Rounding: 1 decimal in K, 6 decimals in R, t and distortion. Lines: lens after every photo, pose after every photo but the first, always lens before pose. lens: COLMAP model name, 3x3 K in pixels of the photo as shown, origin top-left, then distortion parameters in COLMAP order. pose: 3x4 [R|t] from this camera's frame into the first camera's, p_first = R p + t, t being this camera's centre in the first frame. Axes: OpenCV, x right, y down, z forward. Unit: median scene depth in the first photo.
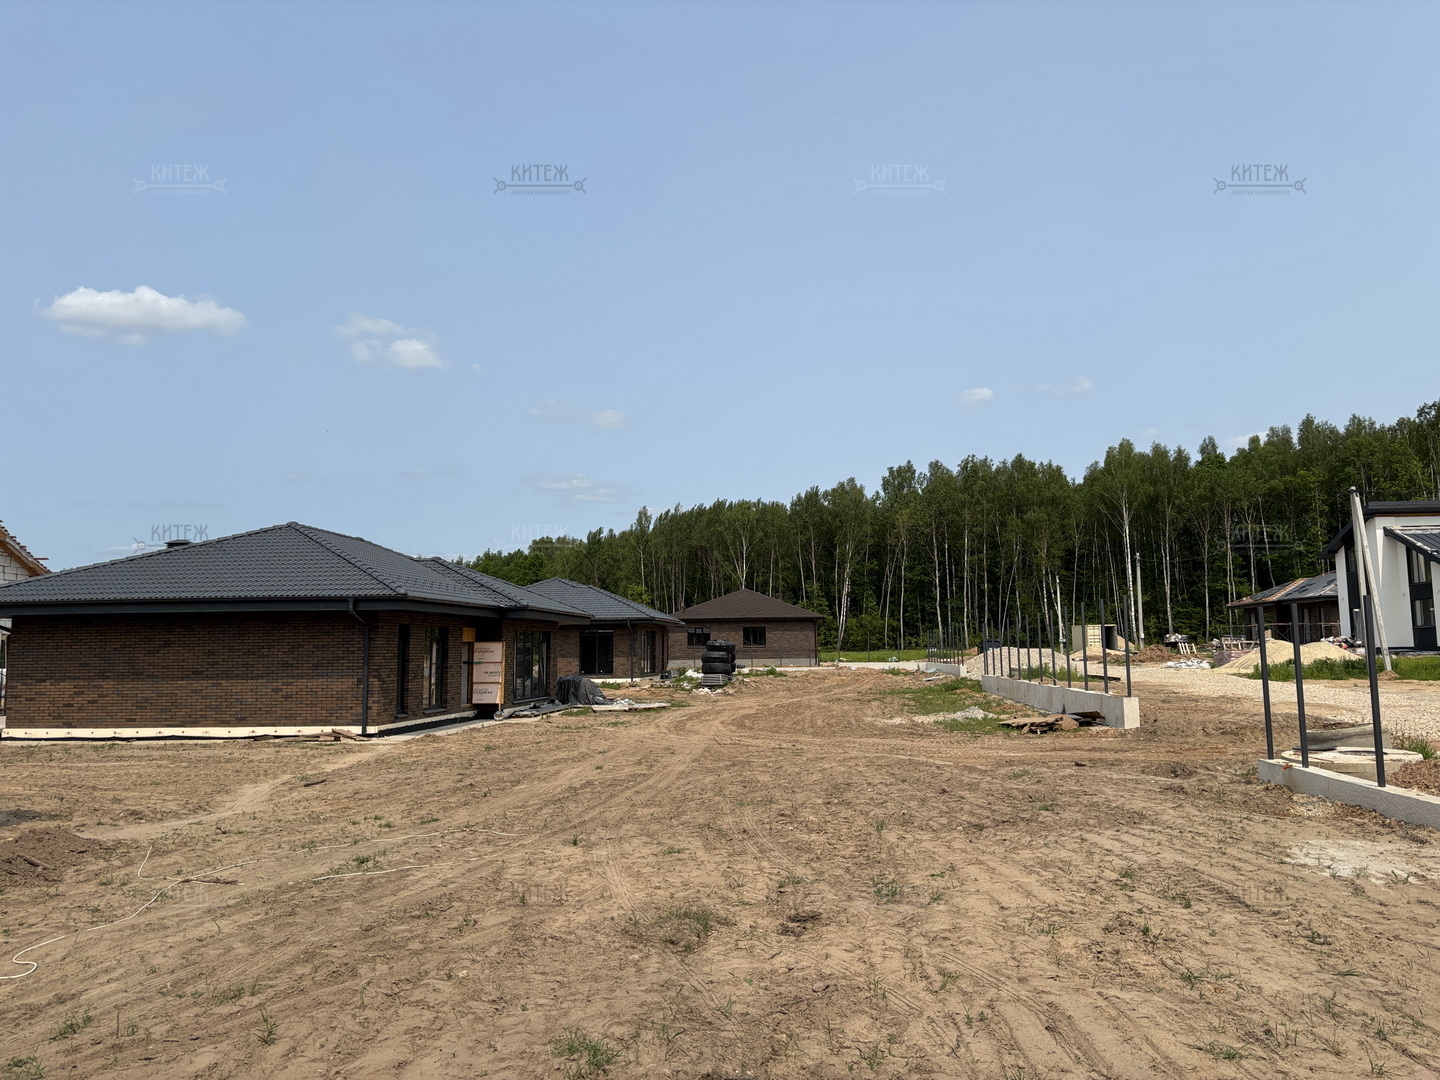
lens RADIAL K [[1080.4, 0, 710.5], [0, 1080.4, 523.3], [0, 0, 1]] dist [0.057621, -0.097421]
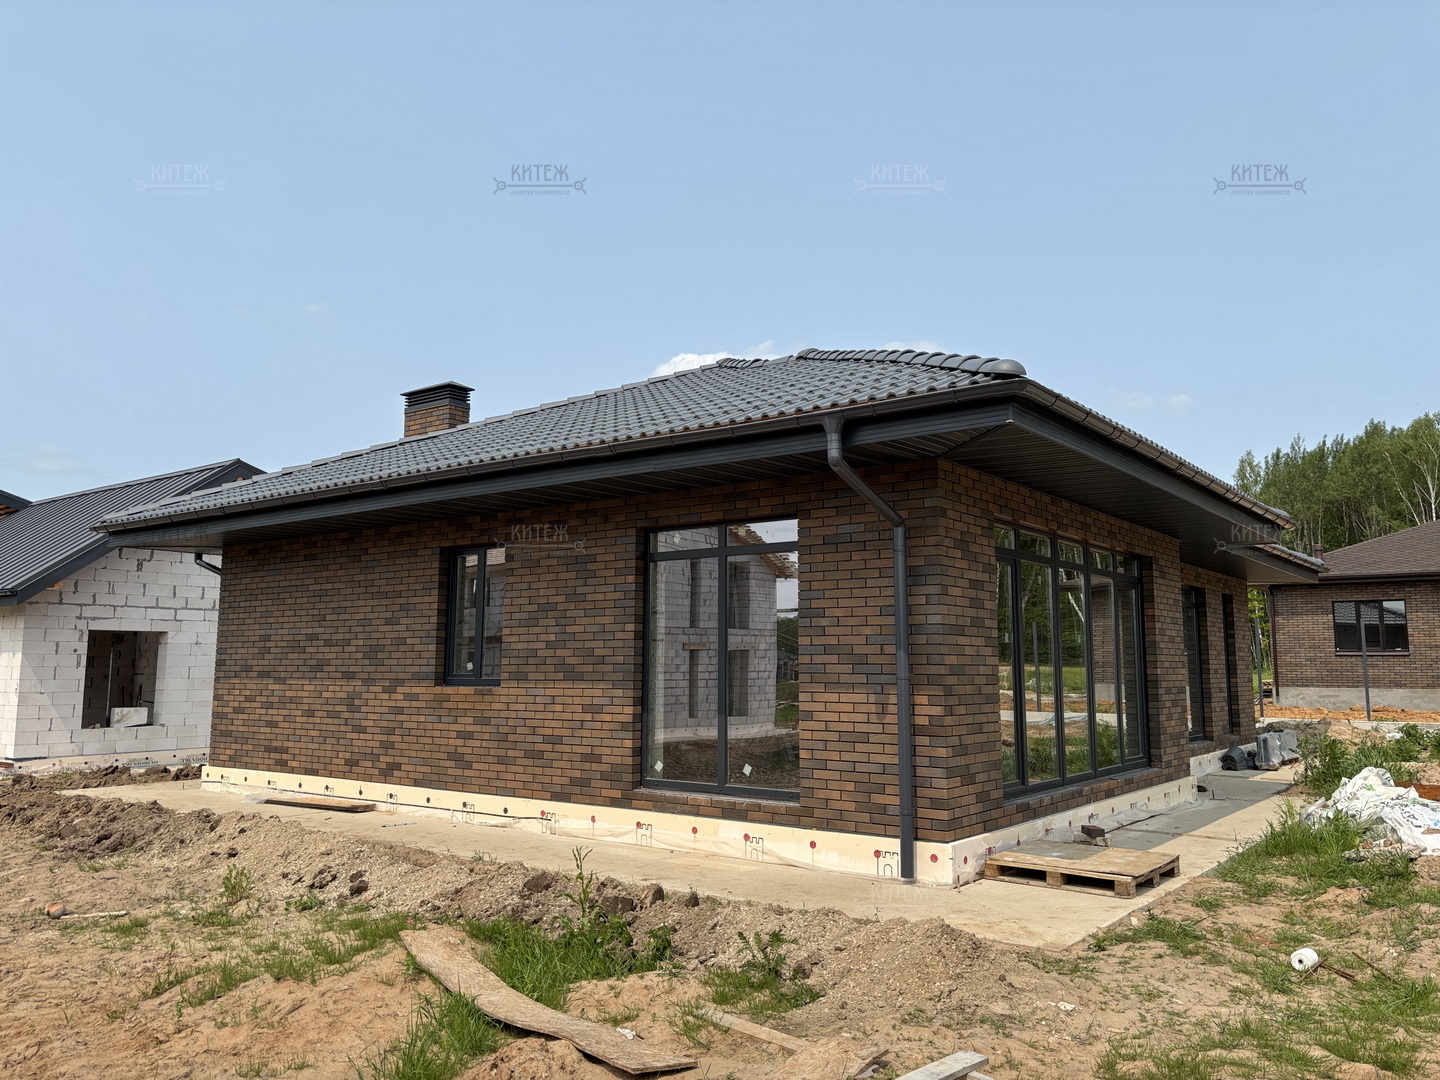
lens RADIAL K [[1080.4, 0, 710.5], [0, 1080.4, 523.3], [0, 0, 1]] dist [0.057621, -0.097421]
pose [[0.861437, -0.052548, -0.505139, -0.008379], [0.047871, 0.998606, -0.022245, 0.042464], [0.505604, -0.005019, 0.862751, 0.354902]]
